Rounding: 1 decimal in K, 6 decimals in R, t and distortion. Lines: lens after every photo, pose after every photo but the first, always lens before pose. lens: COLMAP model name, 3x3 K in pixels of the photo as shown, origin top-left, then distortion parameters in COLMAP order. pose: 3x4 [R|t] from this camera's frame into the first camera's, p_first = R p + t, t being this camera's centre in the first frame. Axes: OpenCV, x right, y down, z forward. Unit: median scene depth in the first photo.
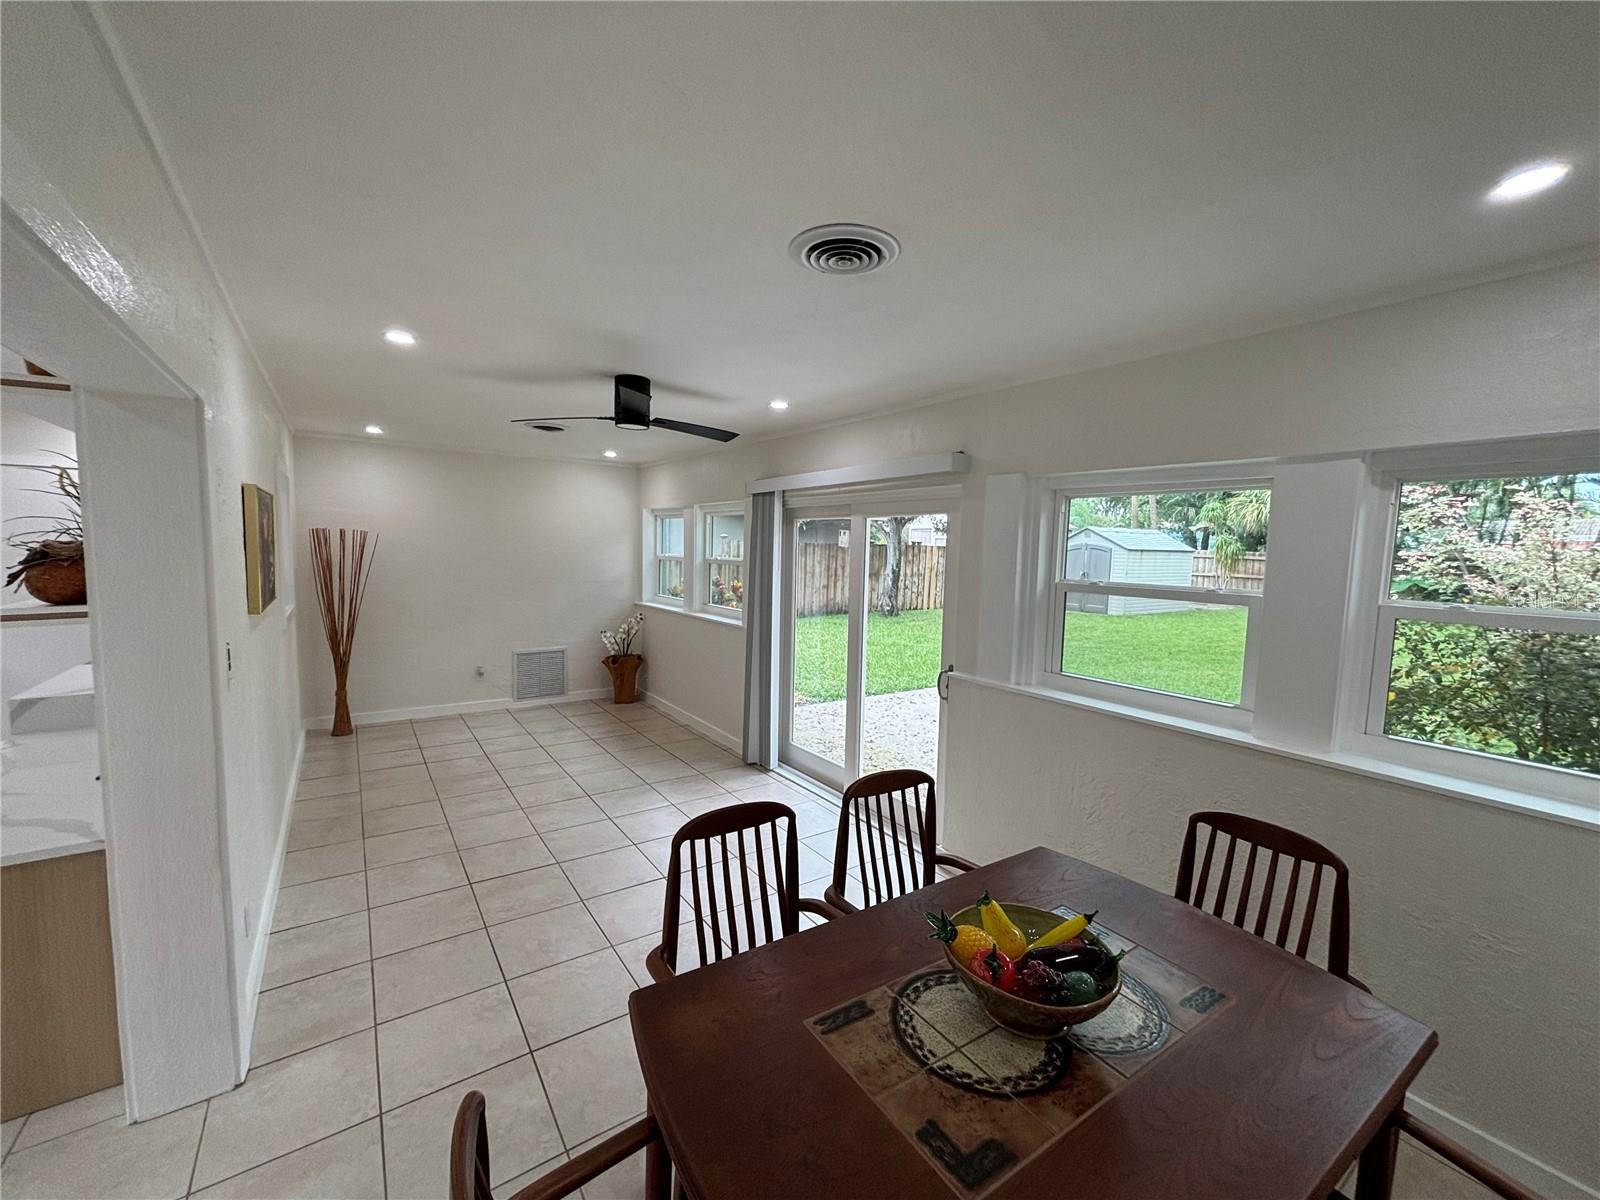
lens RADIAL K [[642.3, 0, 801.0], [0, 642.3, 600.1], [0, 0, 1]] dist [0.003828, -0.000810]
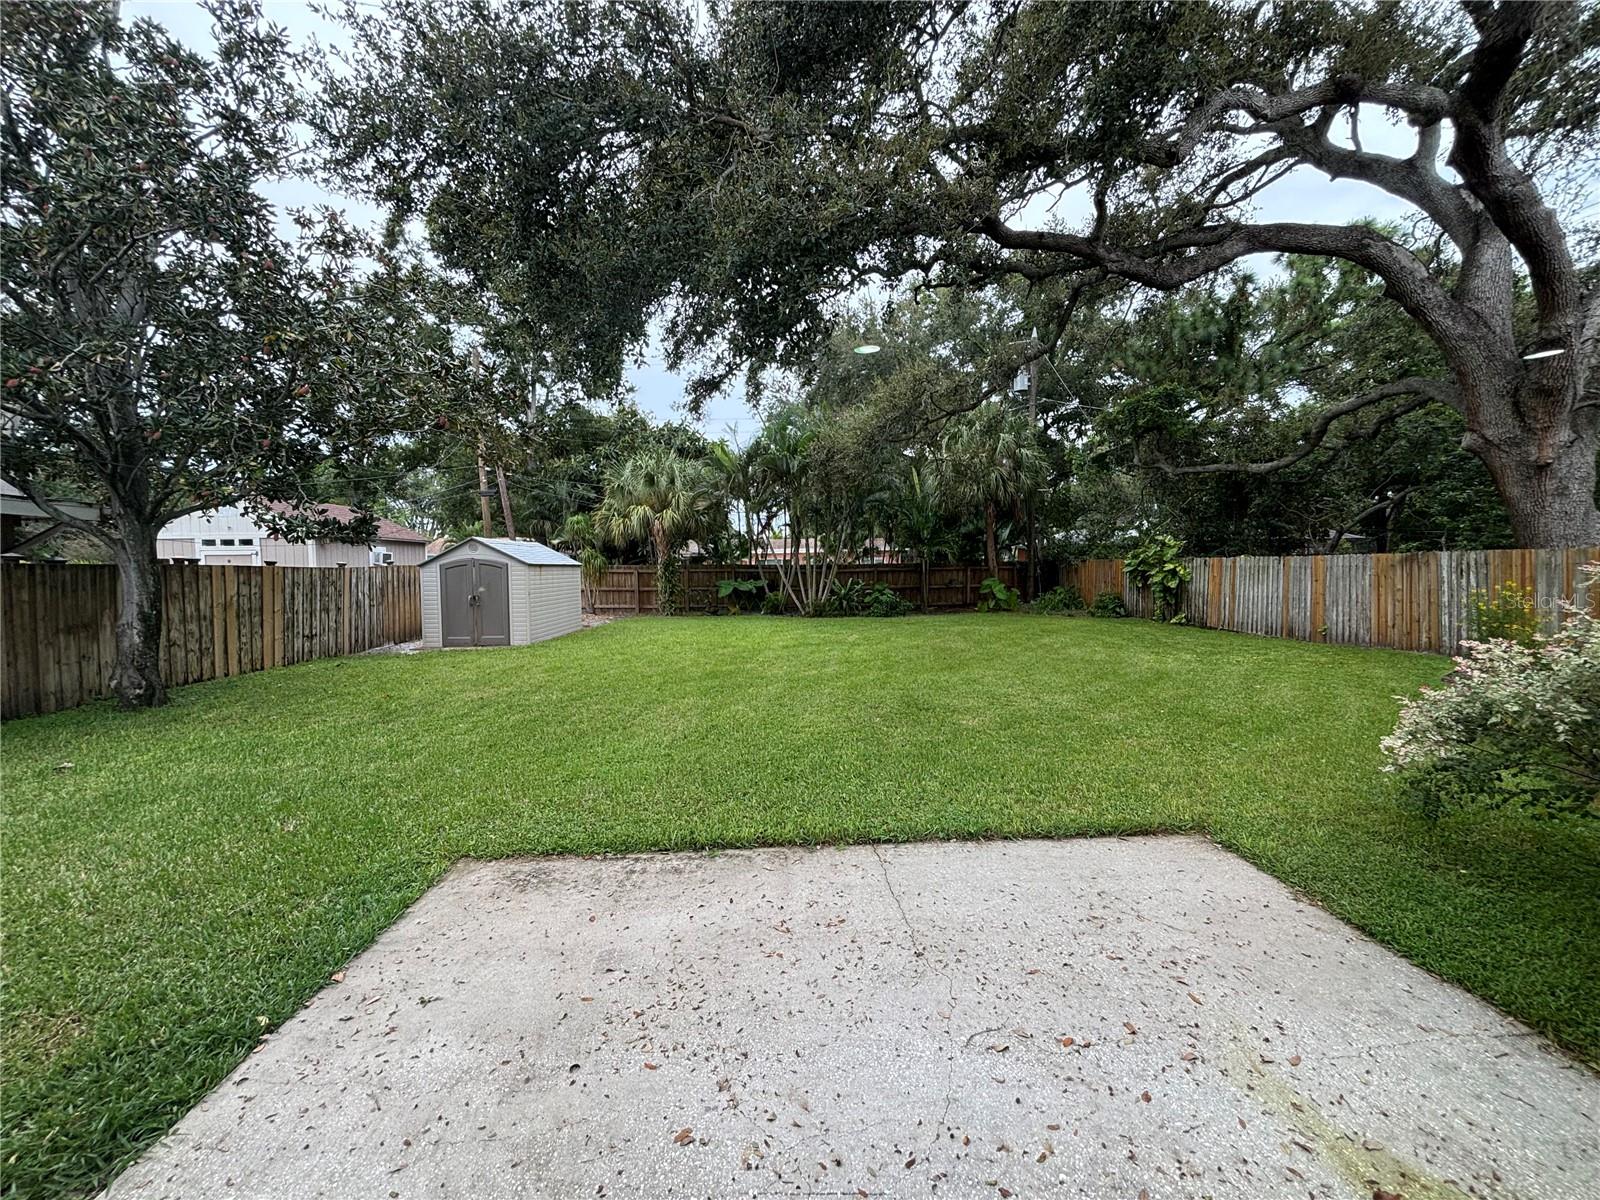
lens RADIAL K [[642.3, 0, 801.1], [0, 642.3, 602.0], [0, 0, 1]] dist [0.003828, -0.000810]
pose [[0.541973, -0.069446, 0.837521, -0.000697], [0.087824, 0.995803, 0.025738, -0.022086], [-0.835794, 0.059605, 0.545798, 0.258533]]
